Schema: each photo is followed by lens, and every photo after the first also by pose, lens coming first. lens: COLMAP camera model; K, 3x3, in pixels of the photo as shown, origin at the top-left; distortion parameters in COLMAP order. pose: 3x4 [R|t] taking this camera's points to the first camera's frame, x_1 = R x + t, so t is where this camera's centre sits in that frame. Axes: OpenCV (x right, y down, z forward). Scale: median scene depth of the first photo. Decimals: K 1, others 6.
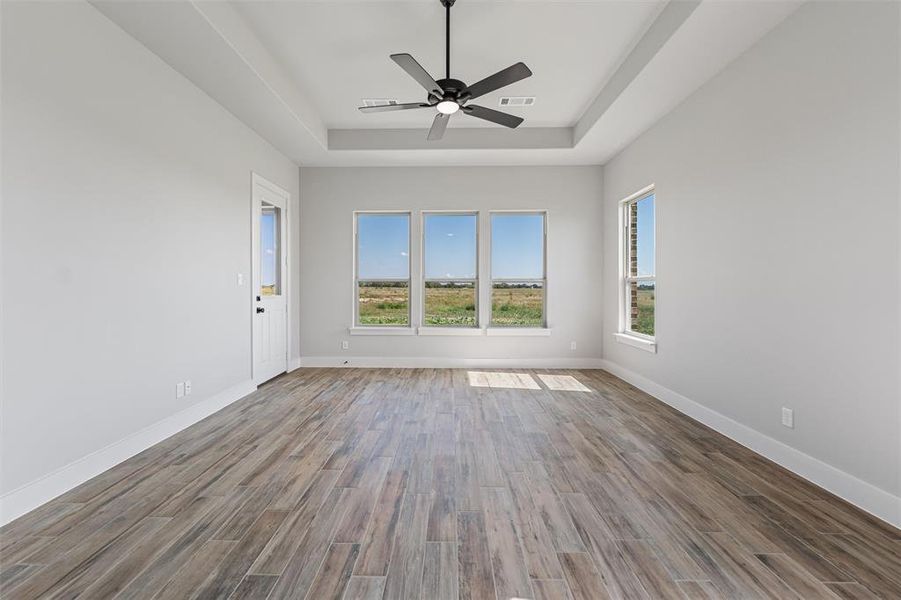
lens RADIAL K [[370.9, 0, 443.9], [0, 370.9, 285.2], [0, 0, 1]] dist [-0.001196, -0.000264]
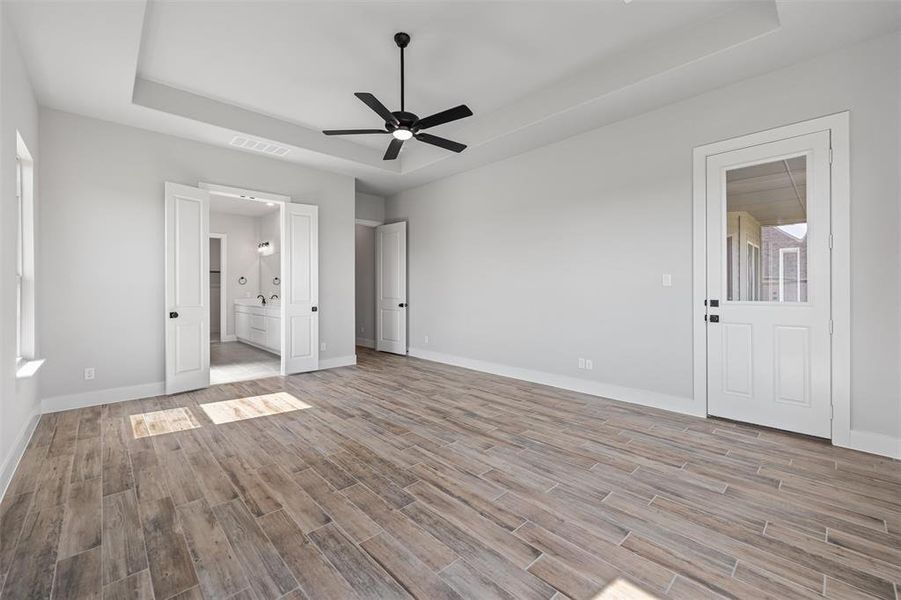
lens RADIAL K [[370.9, 0, 443.9], [0, 370.9, 285.2], [0, 0, 1]] dist [-0.001196, -0.000264]
pose [[-0.722460, -0.003279, -0.691405, 0.698848], [0.005477, 0.999930, -0.010465, 0.005458], [0.691391, -0.011347, -0.722392, 1.867664]]
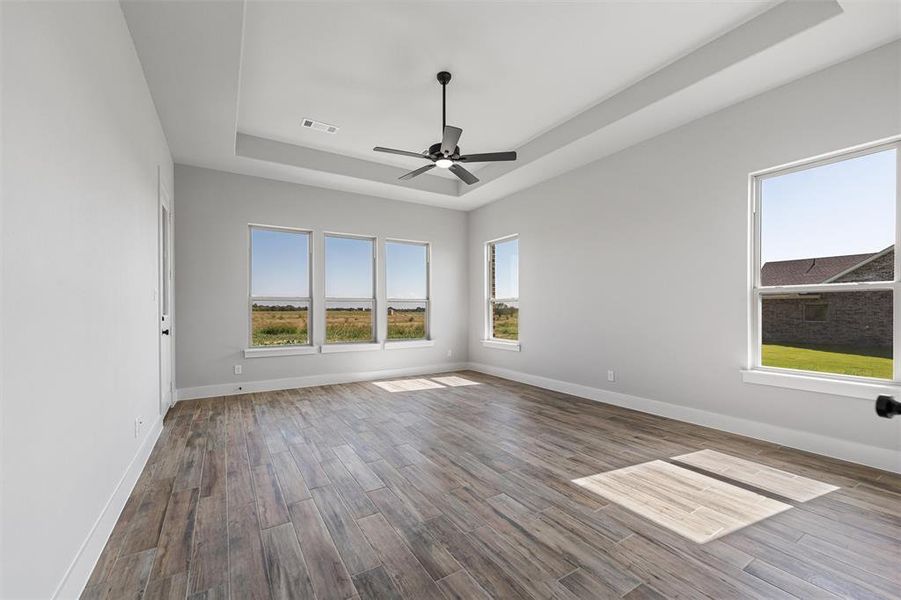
lens RADIAL K [[368.8, 0, 448.4], [0, 368.8, 304.6], [0, 0, 1]] dist [-0.000396, -0.000145]
pose [[0.838972, 0.004250, 0.544158, -0.656259], [0.000235, 0.999967, -0.008172, 0.019952], [-0.544175, 0.006984, 0.838943, -0.077814]]
